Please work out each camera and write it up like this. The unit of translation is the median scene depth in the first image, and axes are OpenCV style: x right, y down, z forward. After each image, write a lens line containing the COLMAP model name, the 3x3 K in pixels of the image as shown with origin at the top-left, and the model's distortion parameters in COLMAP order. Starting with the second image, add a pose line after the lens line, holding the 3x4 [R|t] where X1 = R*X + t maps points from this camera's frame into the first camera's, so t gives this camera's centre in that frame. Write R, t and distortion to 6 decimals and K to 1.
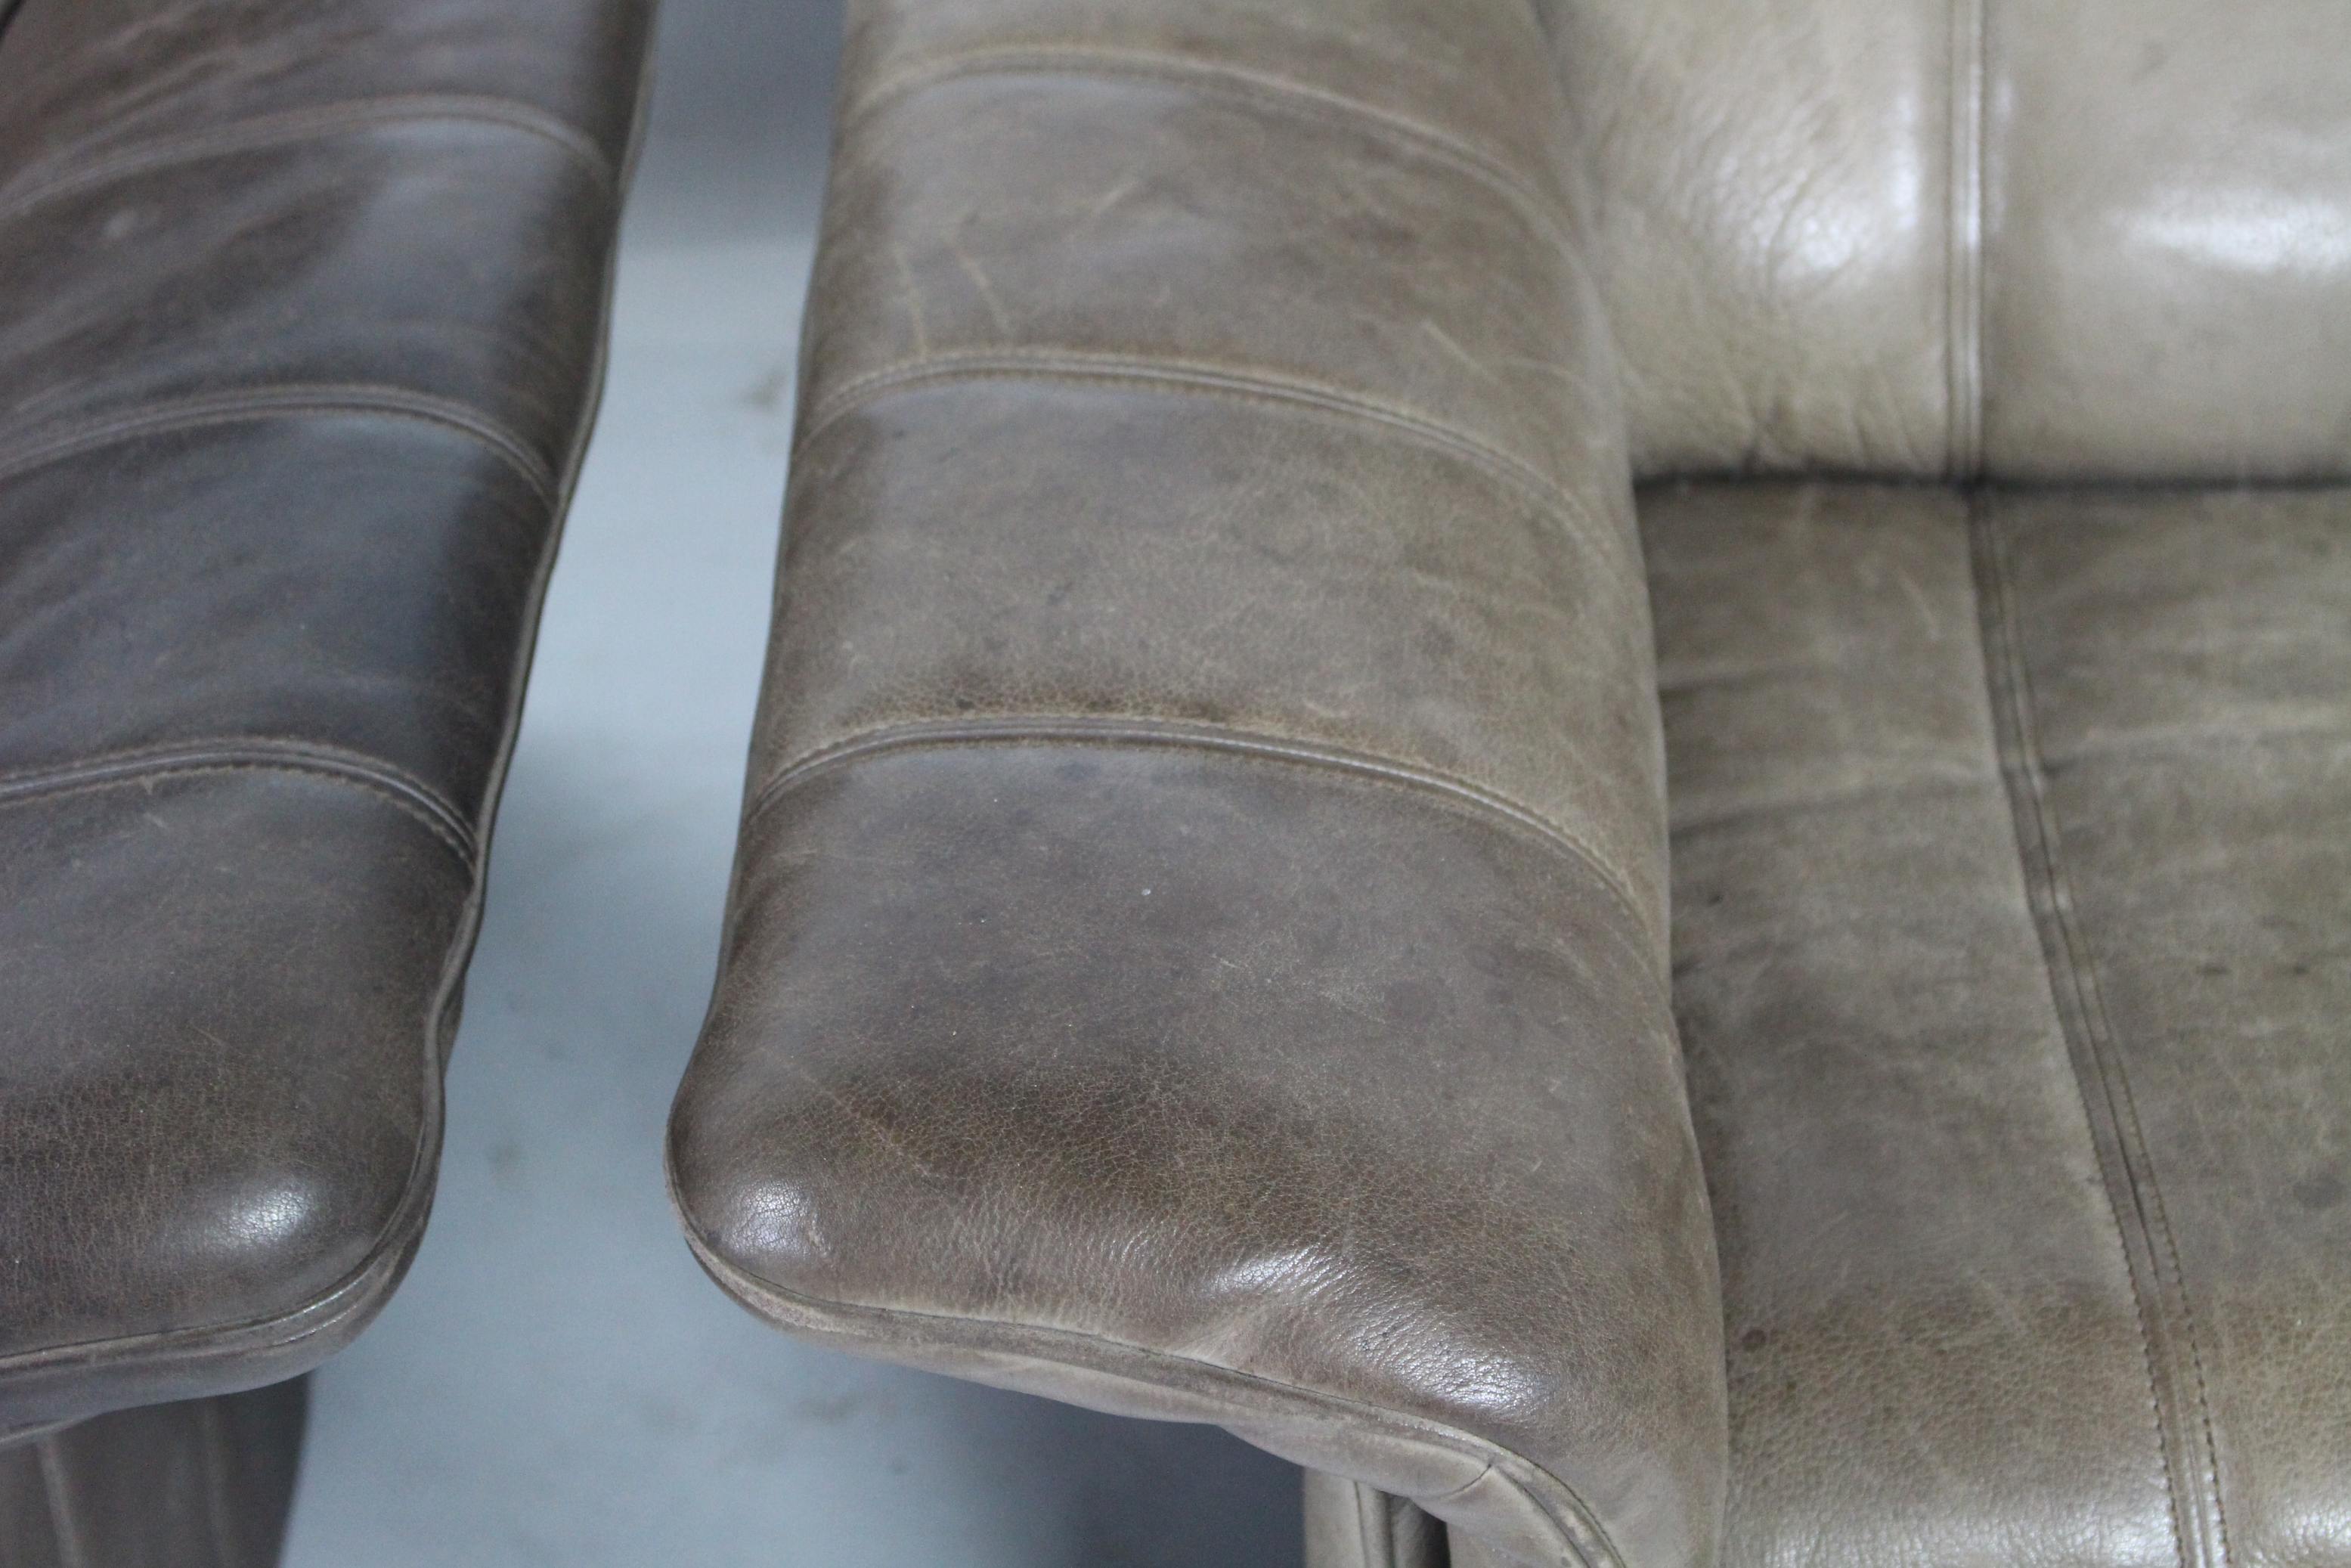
lens RADIAL K [[4862.9, 0, 1175.5], [0, 4862.9, 784.0], [0, 0, 1]] dist [0.037674, -0.064961]
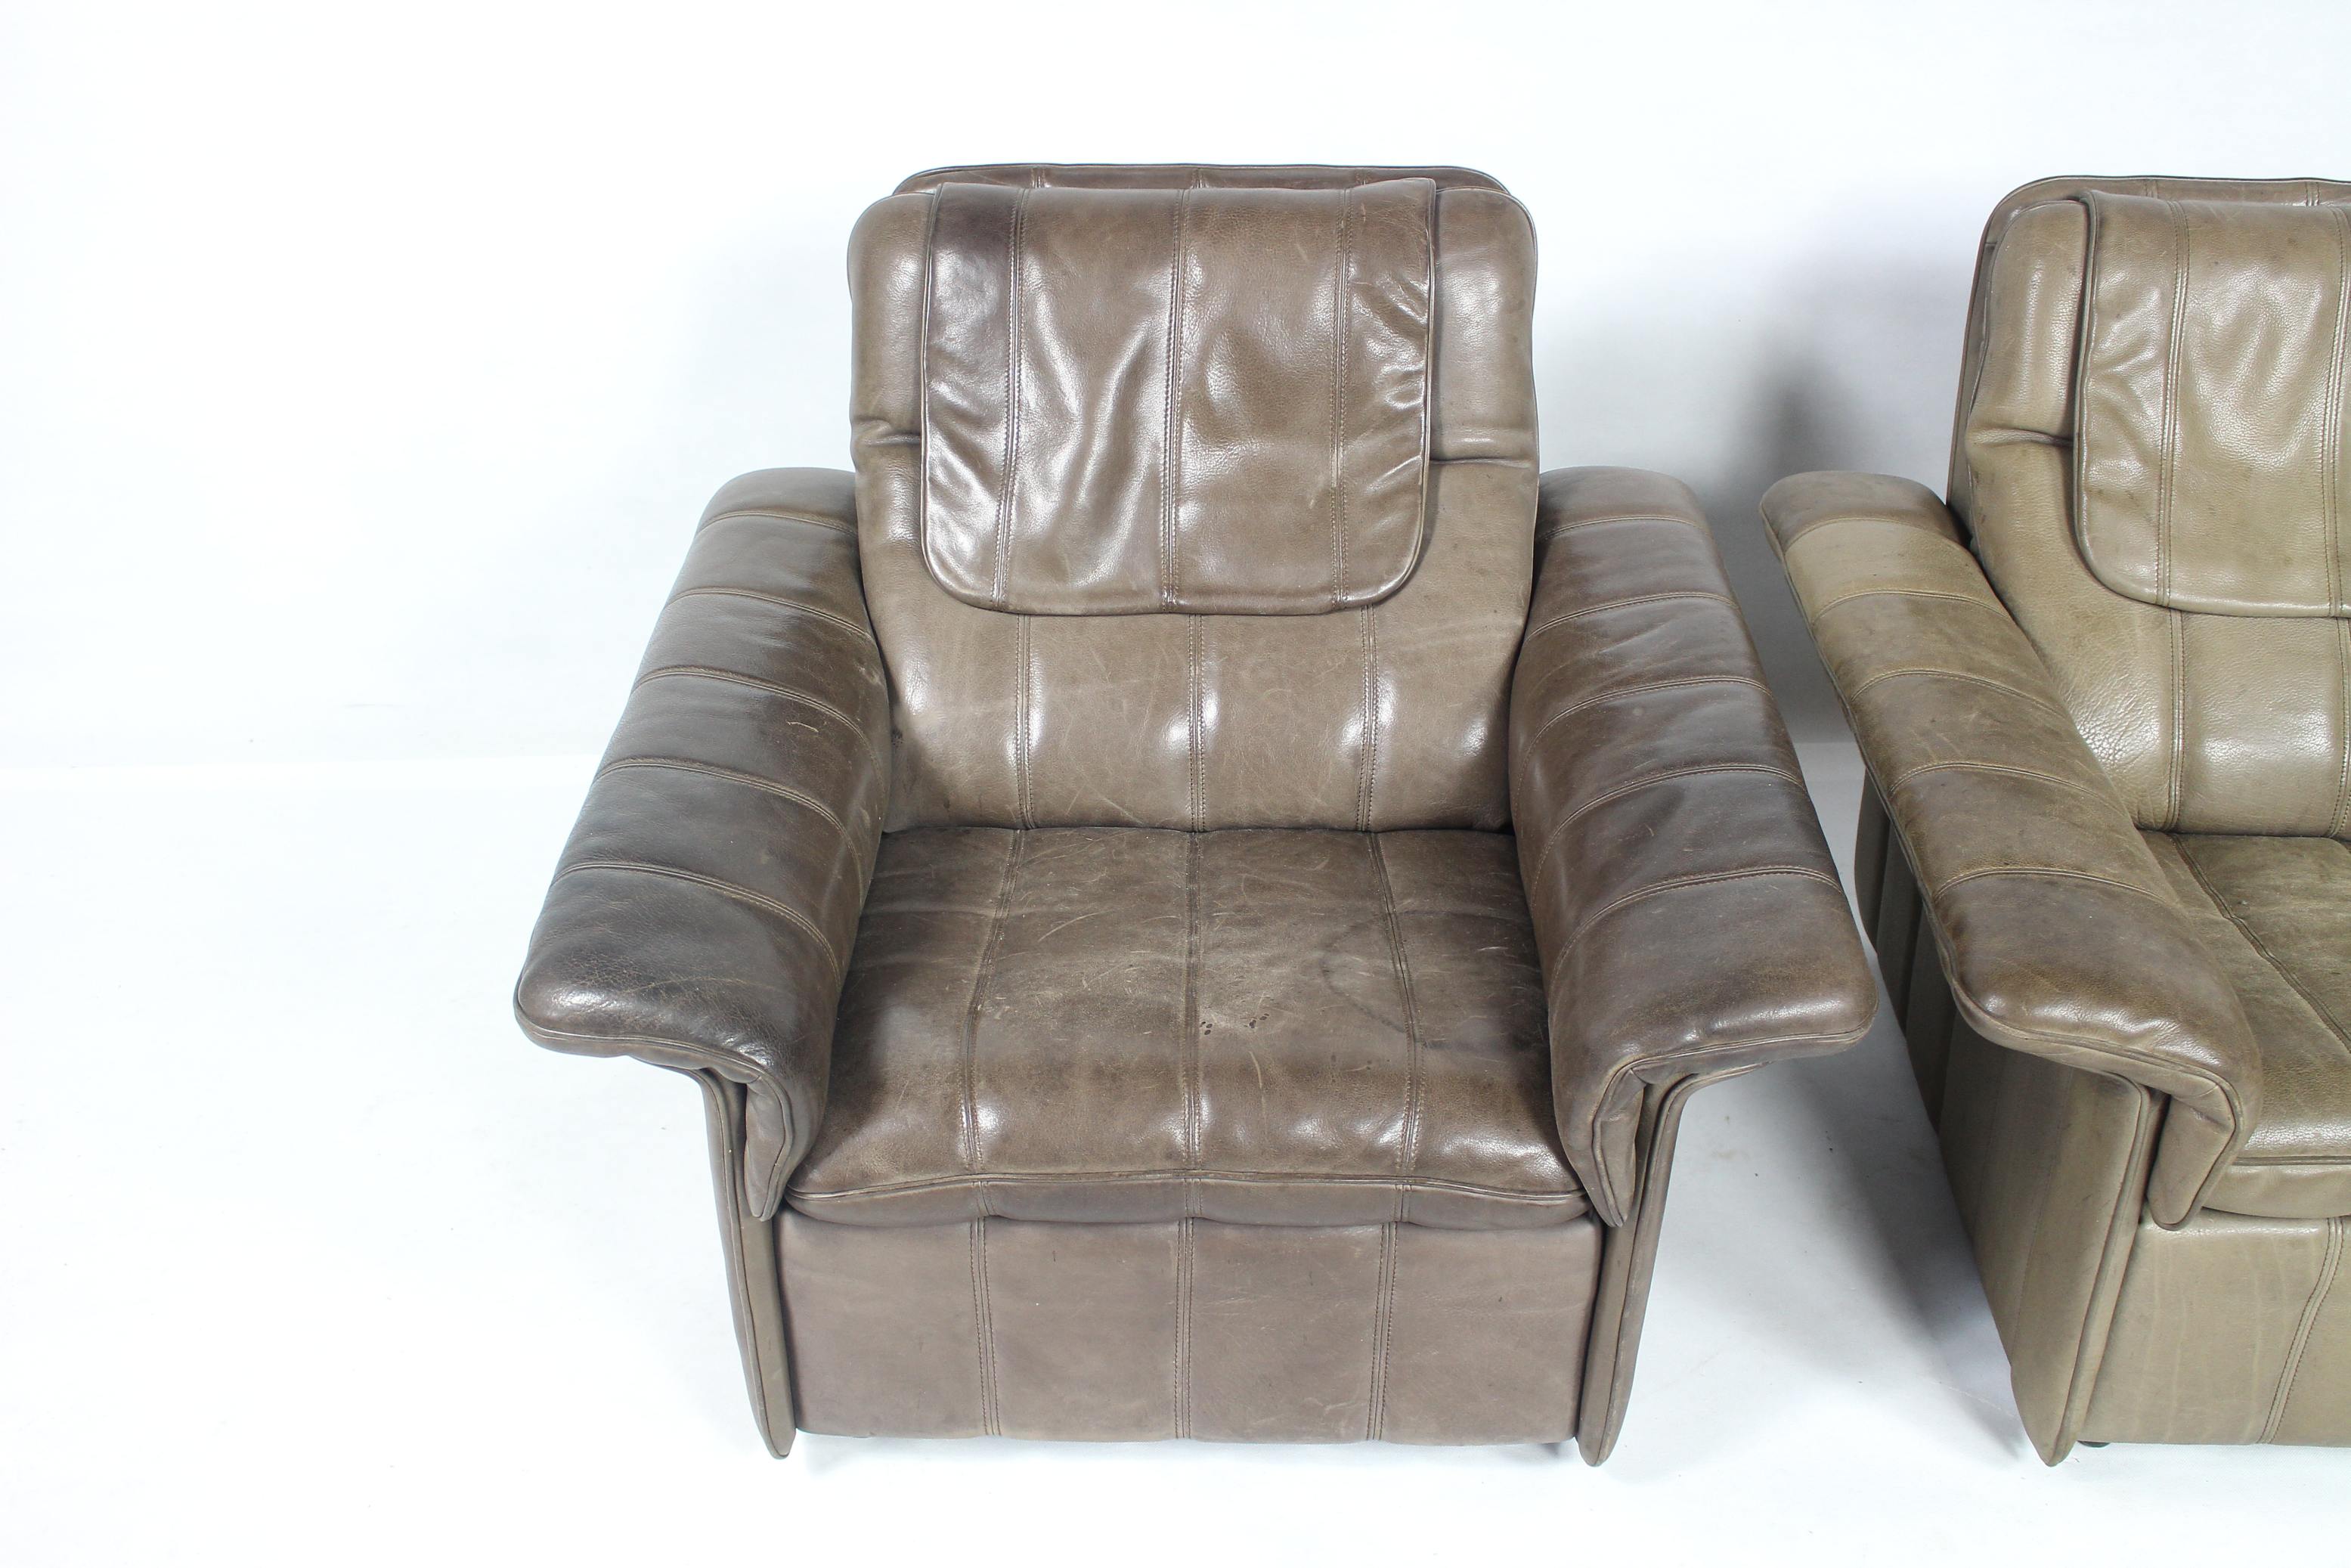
lens RADIAL K [[2477.1, 0, 1175.5], [0, 2477.1, 784.0], [0, 0, 1]] dist [-0.113336, 0.103454]
pose [[0.999058, 0.042029, 0.010817, -0.550682], [-0.040480, 0.992316, -0.116923, 0.128789], [-0.015648, 0.116375, 0.993082, -0.551281]]
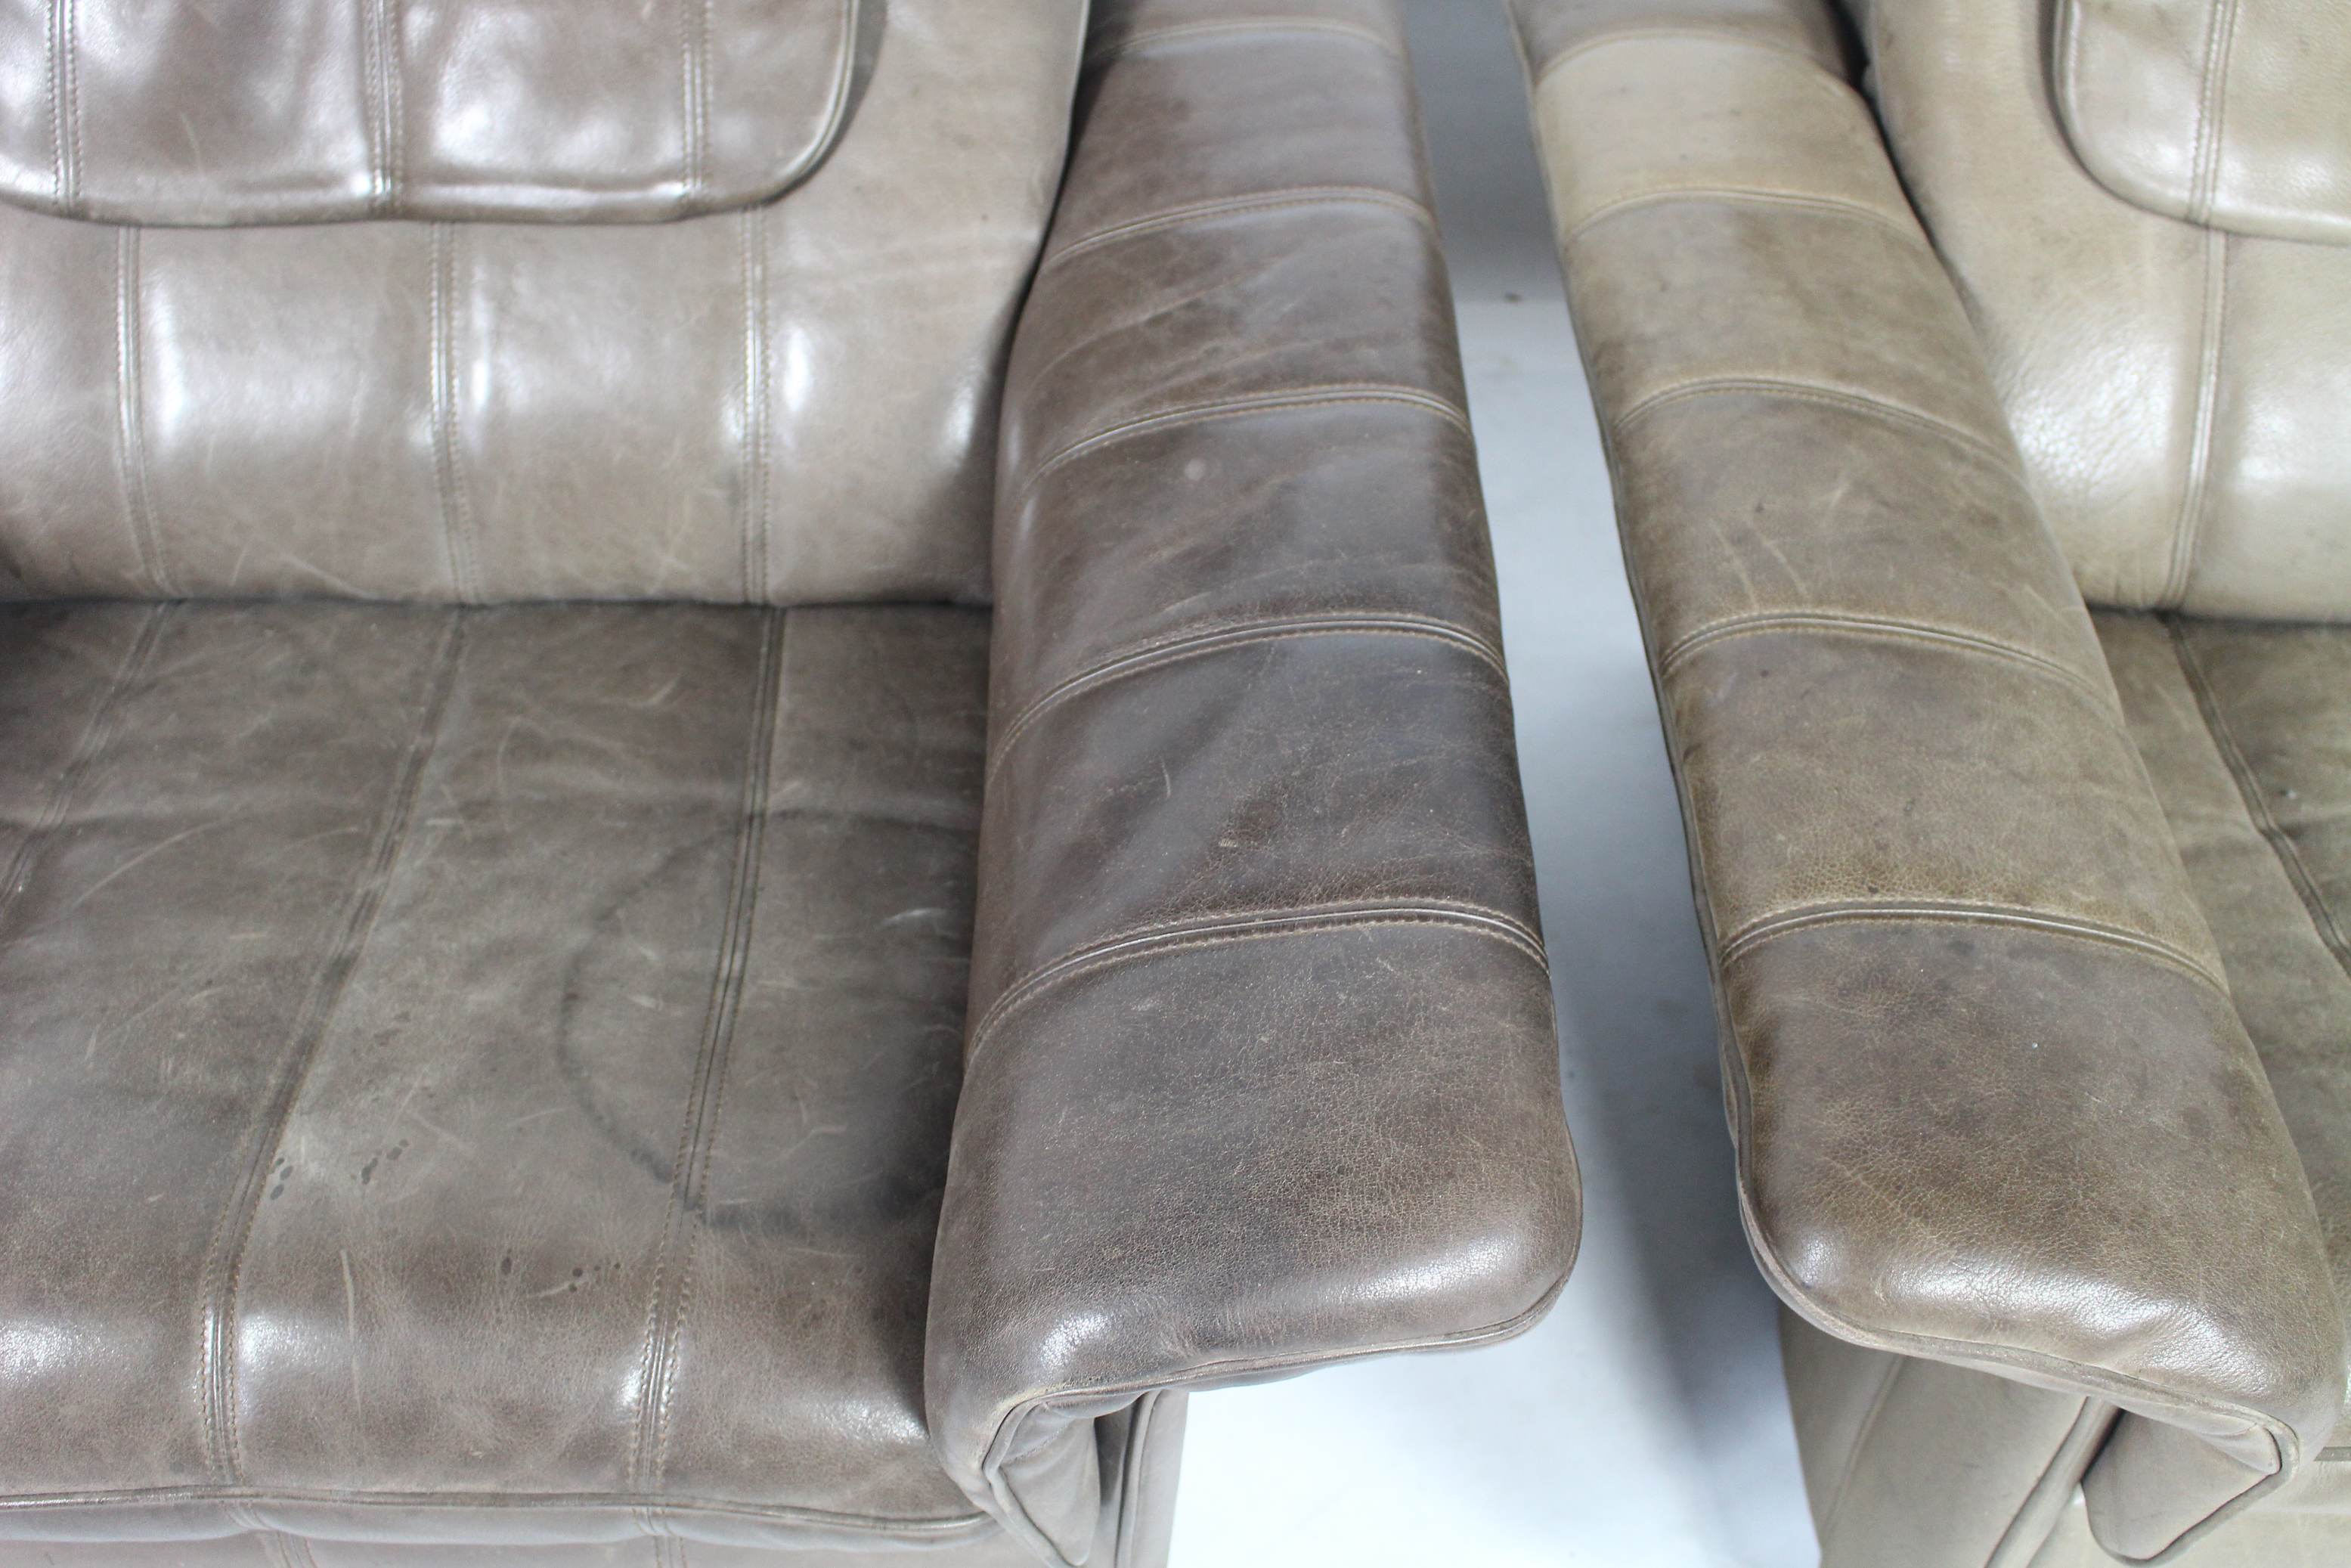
lens RADIAL K [[2477.1, 0, 1175.5], [0, 2477.1, 784.0], [0, 0, 1]] dist [-0.113336, 0.103454]
pose [[0.997015, 0.031453, 0.070505, -0.292310], [-0.042329, 0.986447, 0.158524, -0.149714], [-0.064563, -0.161035, 0.984835, 0.208852]]
